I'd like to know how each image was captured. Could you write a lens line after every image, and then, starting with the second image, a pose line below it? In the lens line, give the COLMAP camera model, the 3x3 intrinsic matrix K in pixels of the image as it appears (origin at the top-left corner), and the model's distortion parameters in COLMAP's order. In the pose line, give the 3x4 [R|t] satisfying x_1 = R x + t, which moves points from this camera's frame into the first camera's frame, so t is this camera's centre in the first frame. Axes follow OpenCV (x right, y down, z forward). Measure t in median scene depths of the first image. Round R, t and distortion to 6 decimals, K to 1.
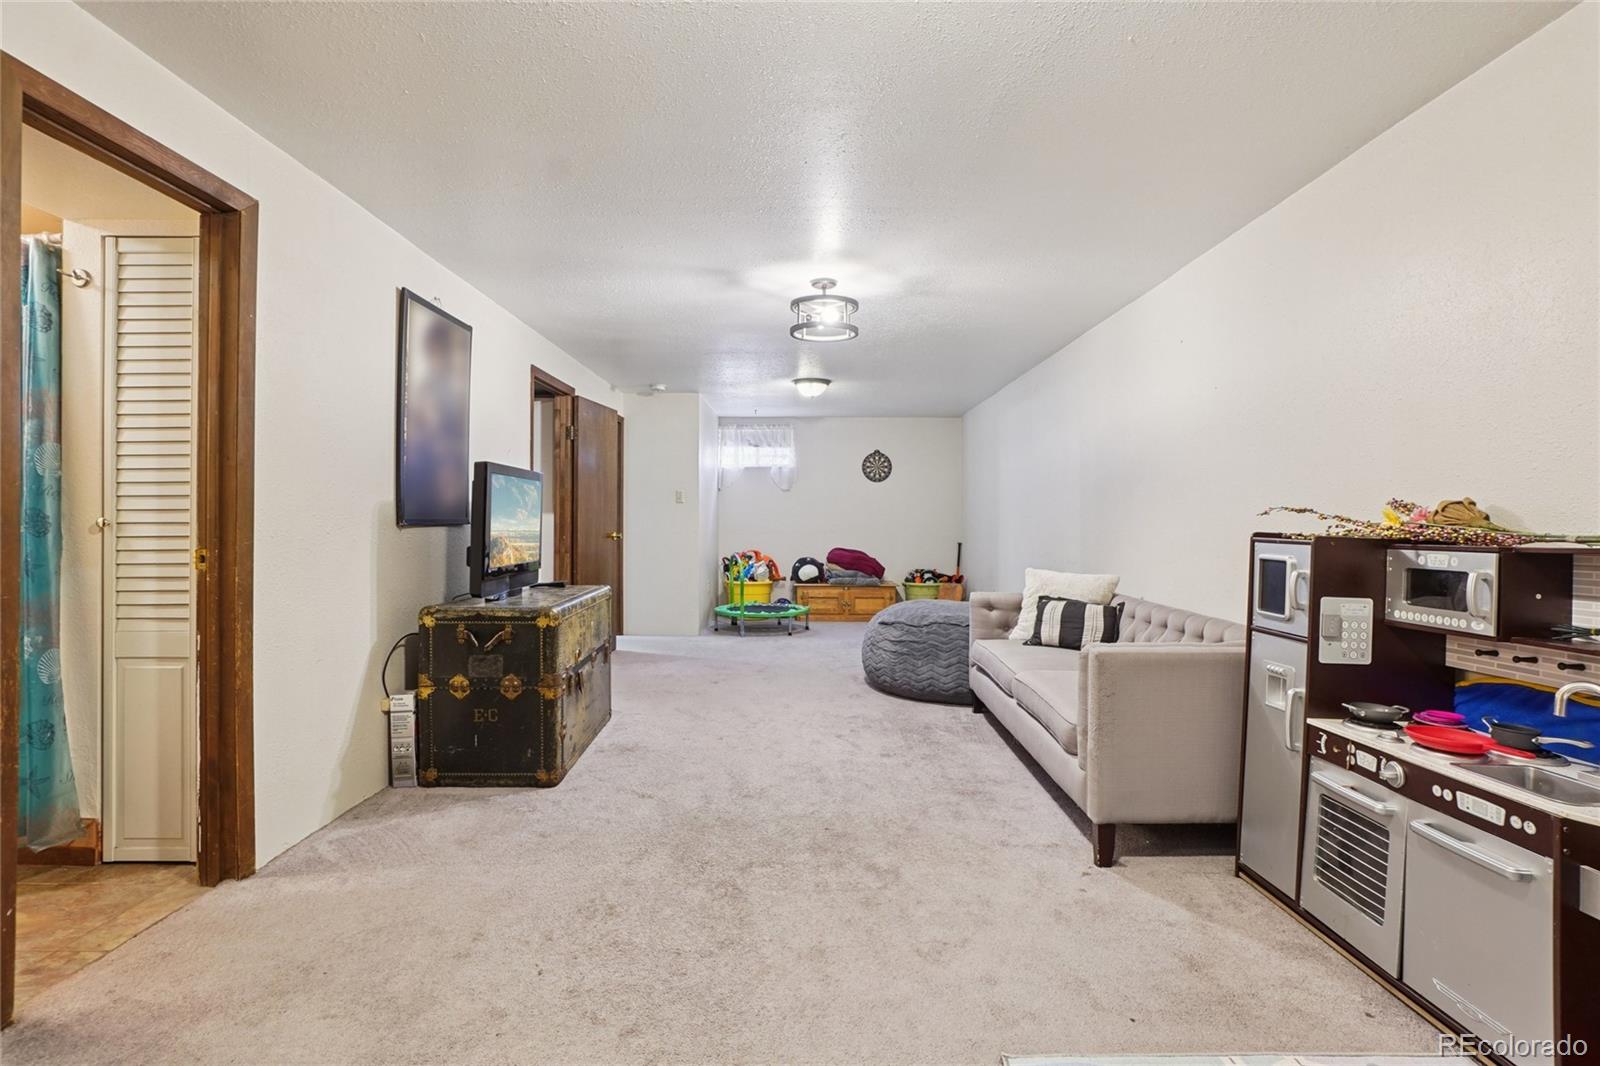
lens RADIAL K [[730.4, 0, 801.5], [0, 730.4, 521.3], [0, 0, 1]] dist [-0.035239, 0.013086]
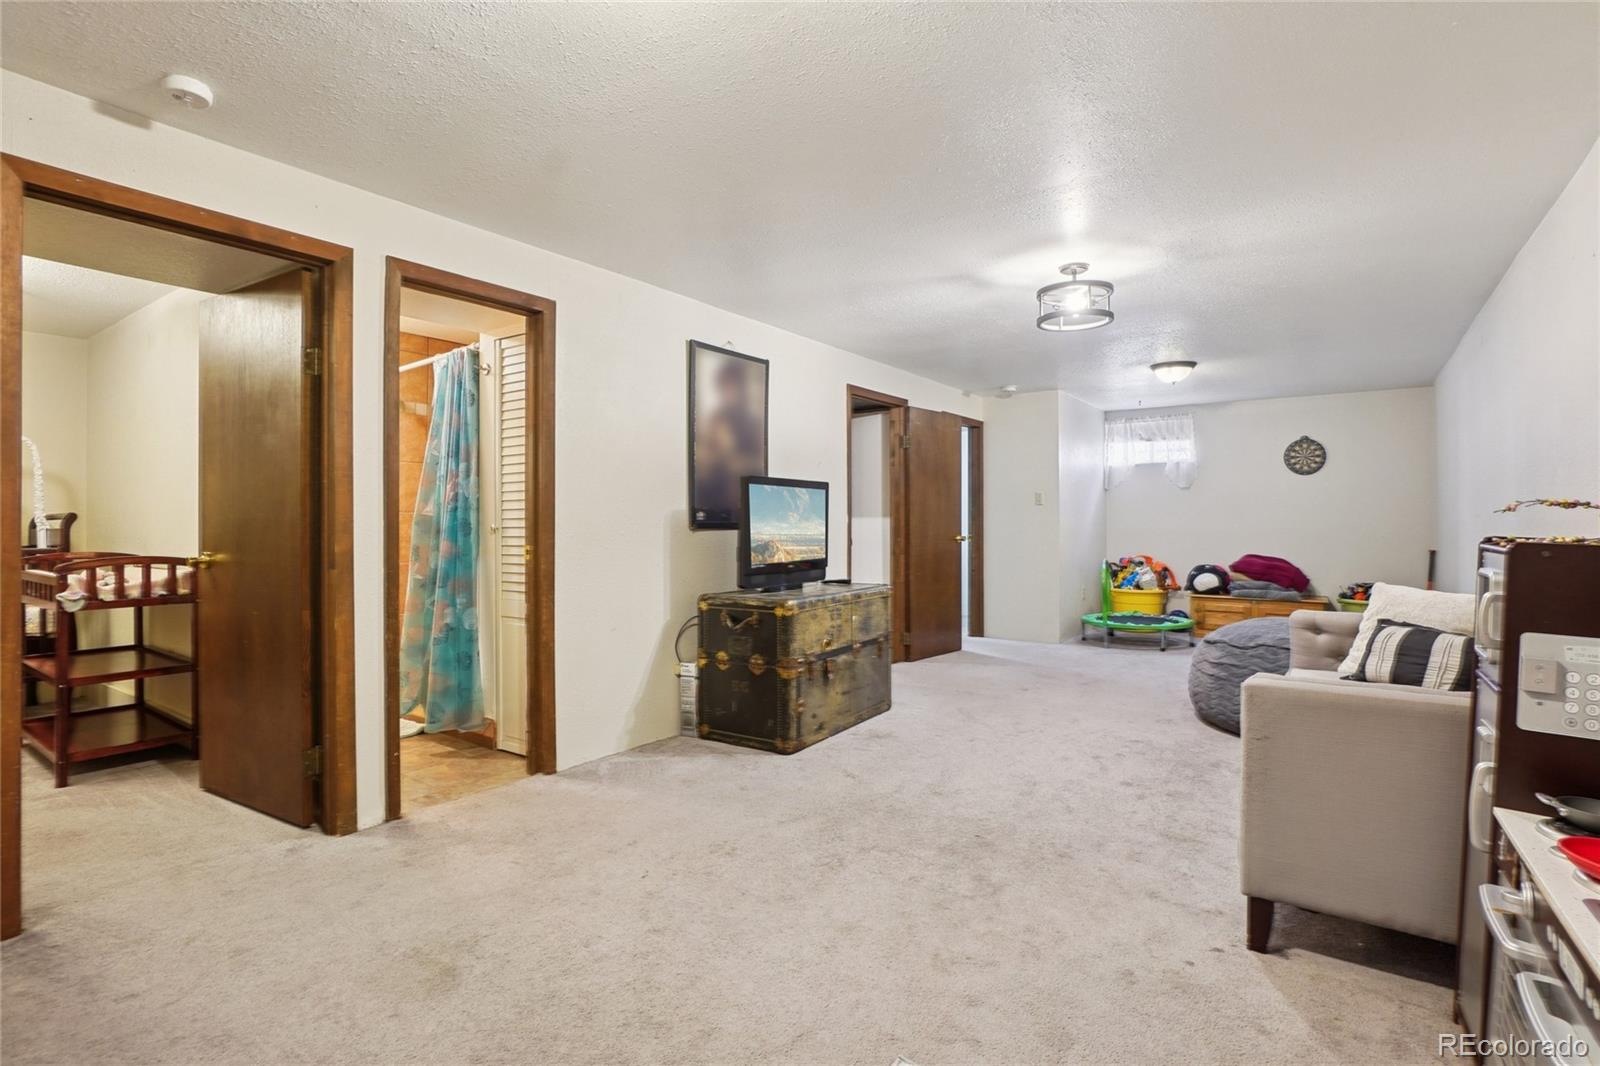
lens RADIAL K [[730.4, 0, 794.5], [0, 730.4, 526.8], [0, 0, 1]] dist [-0.035239, 0.013086]
pose [[0.837476, -0.002835, -0.546467, 0.304205], [0.004701, 0.999987, 0.002016, 0.000464], [0.546454, -0.004257, 0.837478, 0.035162]]
